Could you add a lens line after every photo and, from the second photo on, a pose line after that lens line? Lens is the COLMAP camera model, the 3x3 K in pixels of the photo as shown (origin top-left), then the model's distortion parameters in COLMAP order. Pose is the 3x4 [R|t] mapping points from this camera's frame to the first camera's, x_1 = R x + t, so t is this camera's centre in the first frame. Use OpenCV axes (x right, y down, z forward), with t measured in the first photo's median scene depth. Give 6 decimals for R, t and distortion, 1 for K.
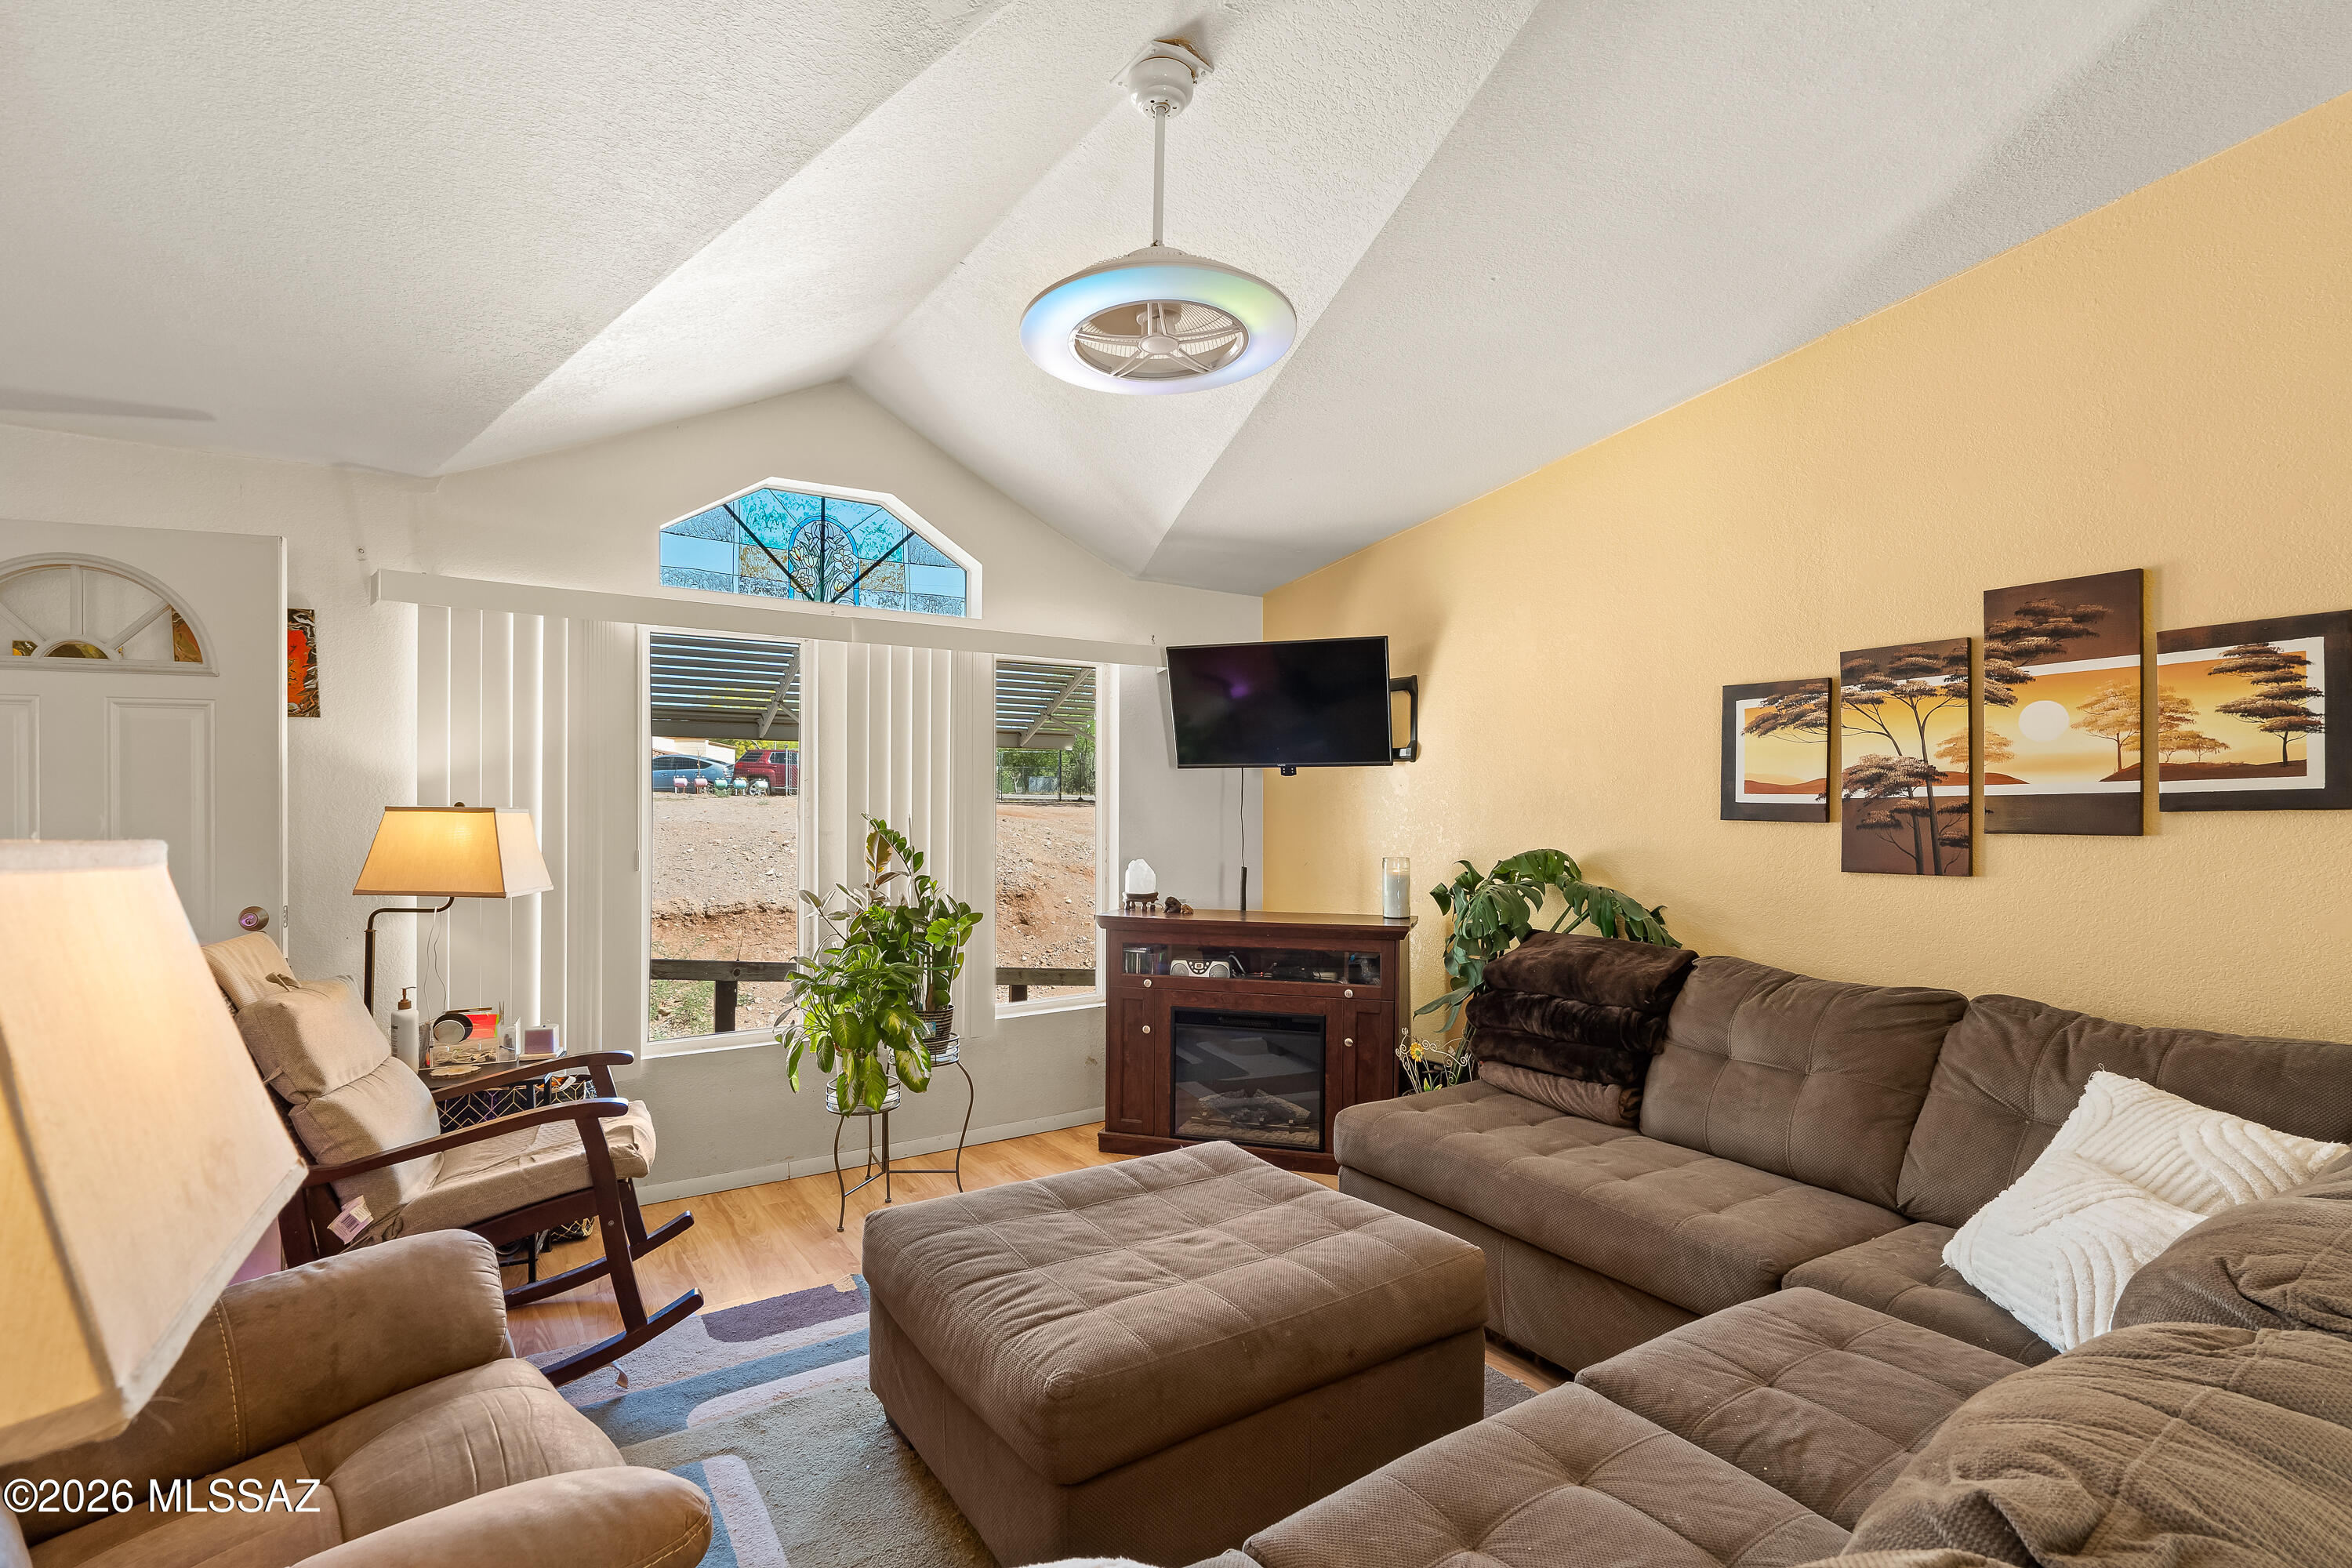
lens RADIAL K [[1087.2, 0, 1180.7], [0, 1087.2, 801.6], [0, 0, 1]] dist [-0.000021, -0.000200]
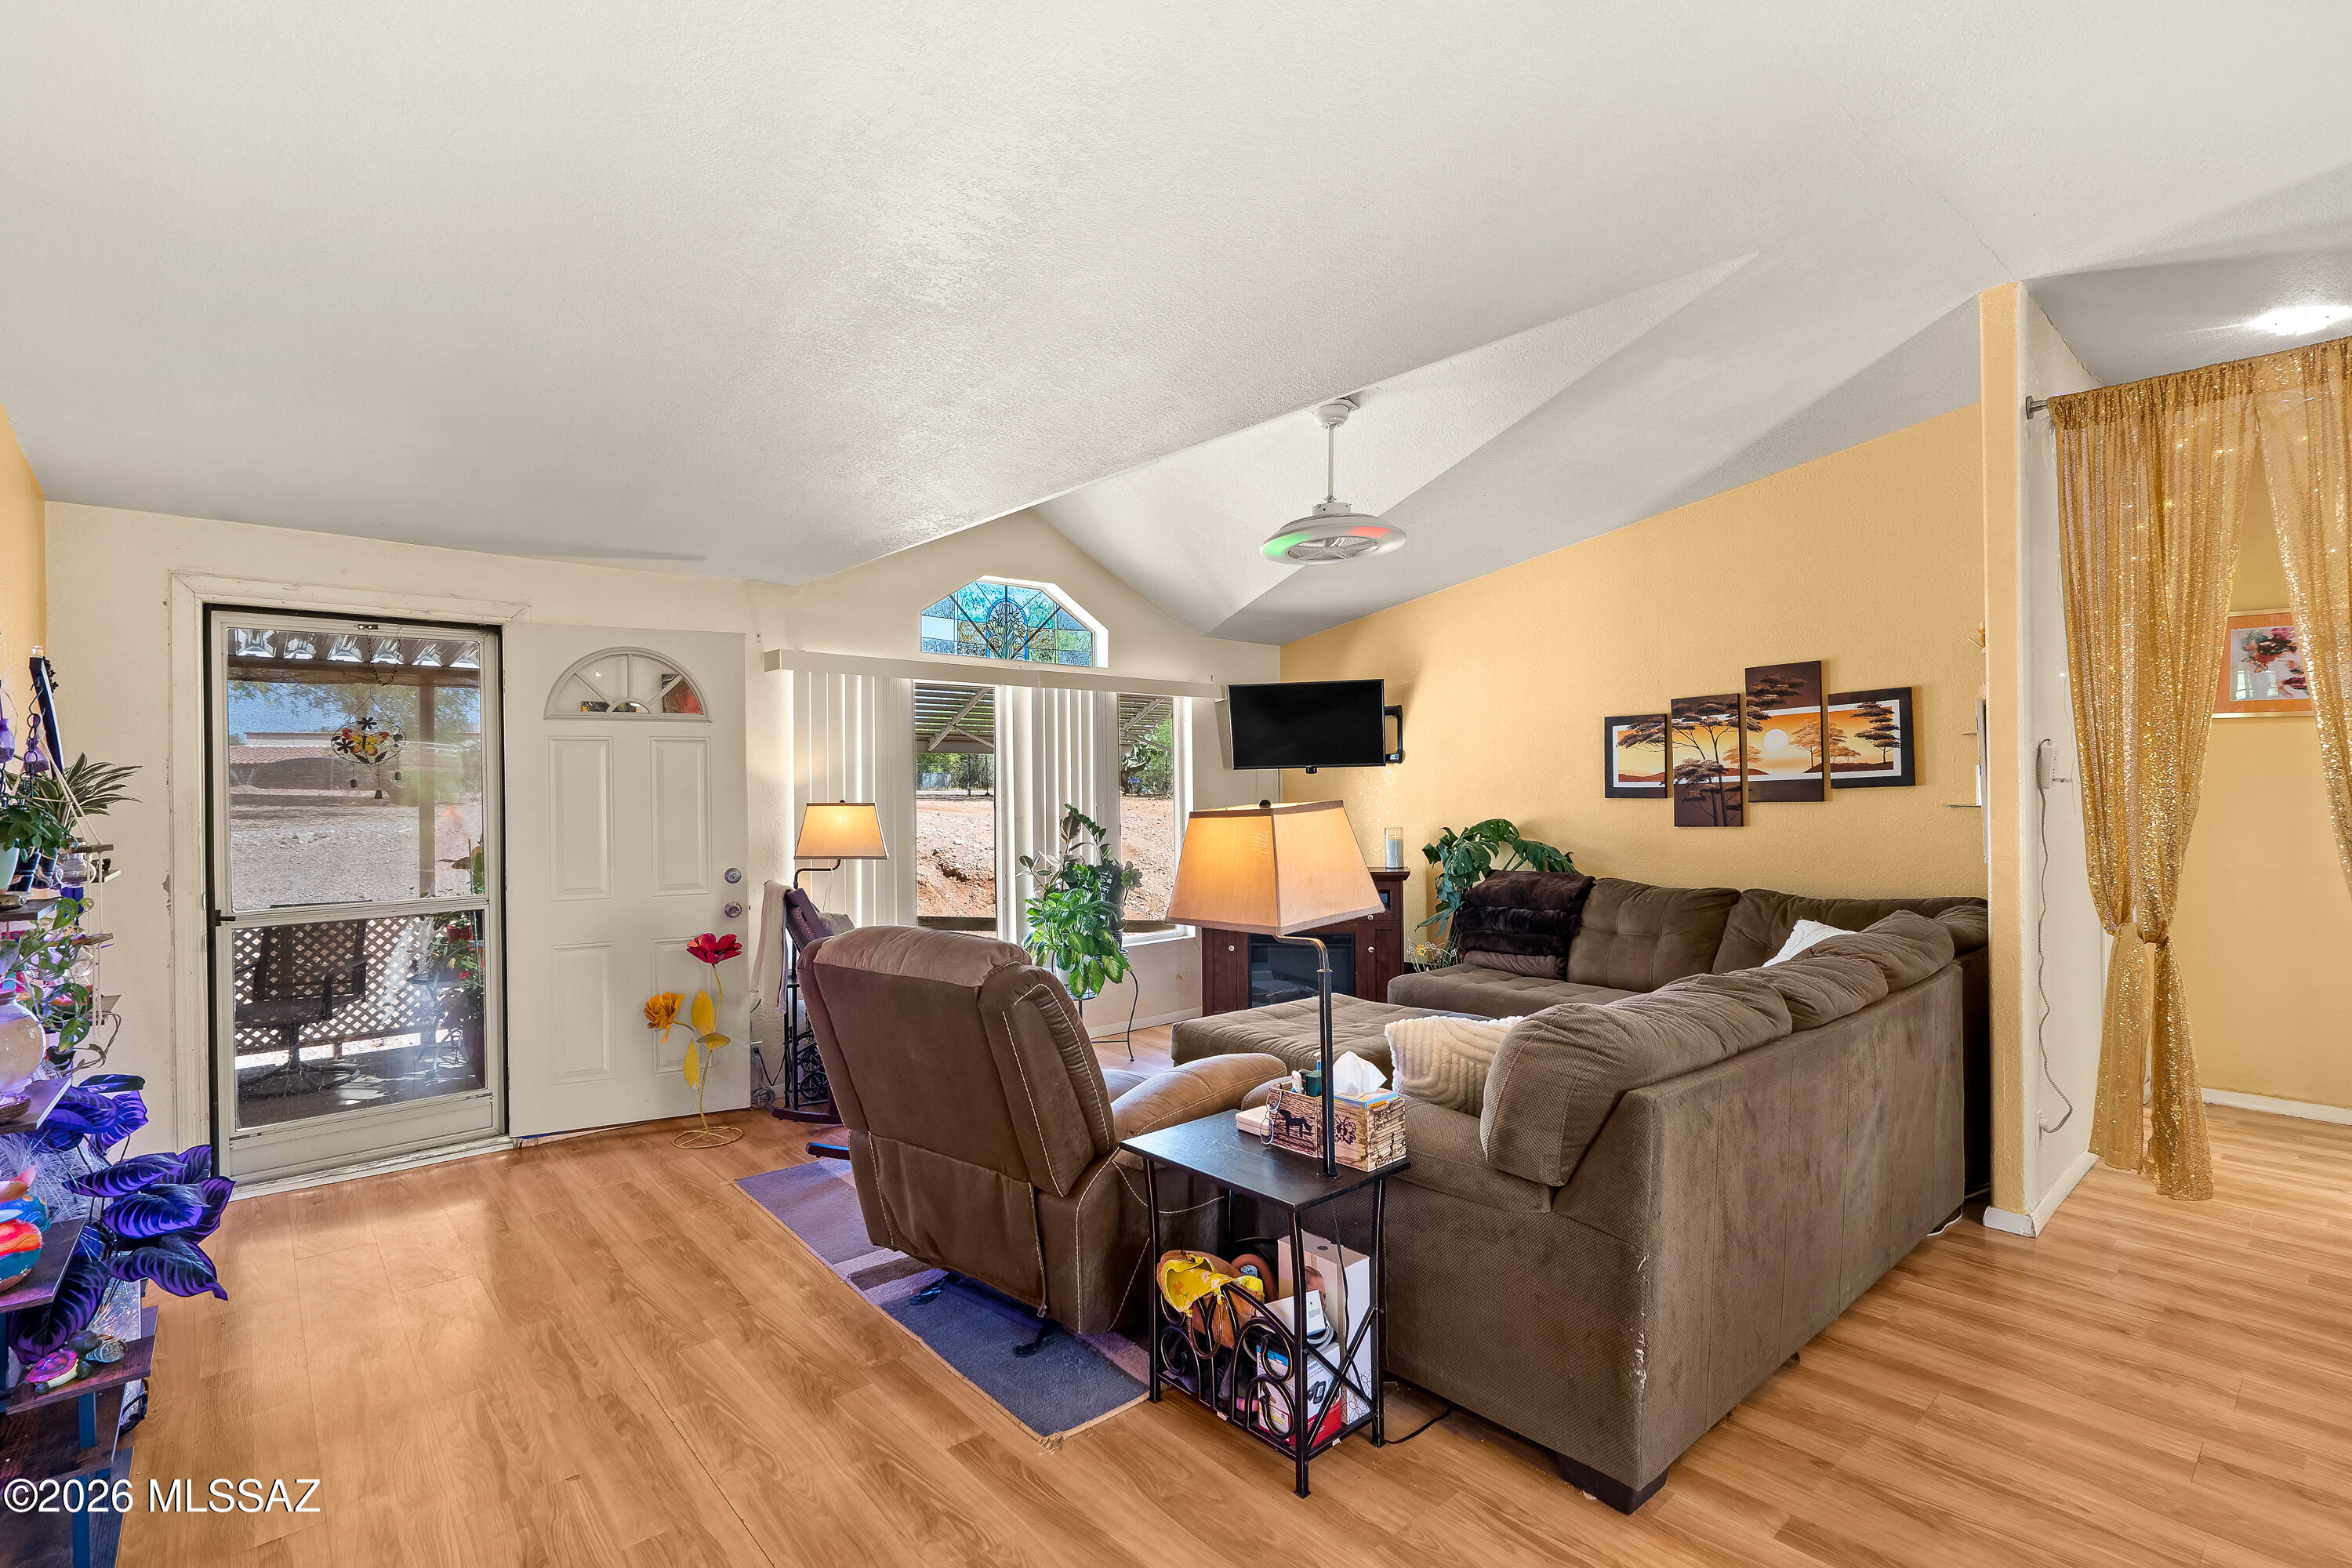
lens RADIAL K [[1087.2, 0, 1174.9], [0, 1087.2, 777.7], [0, 0, 1]] dist [-0.000021, -0.000200]
pose [[0.992478, -0.014208, 0.121598, -0.358520], [0.016108, 0.999763, -0.014649, -0.000461], [-0.121361, 0.016497, 0.992471, -0.571054]]
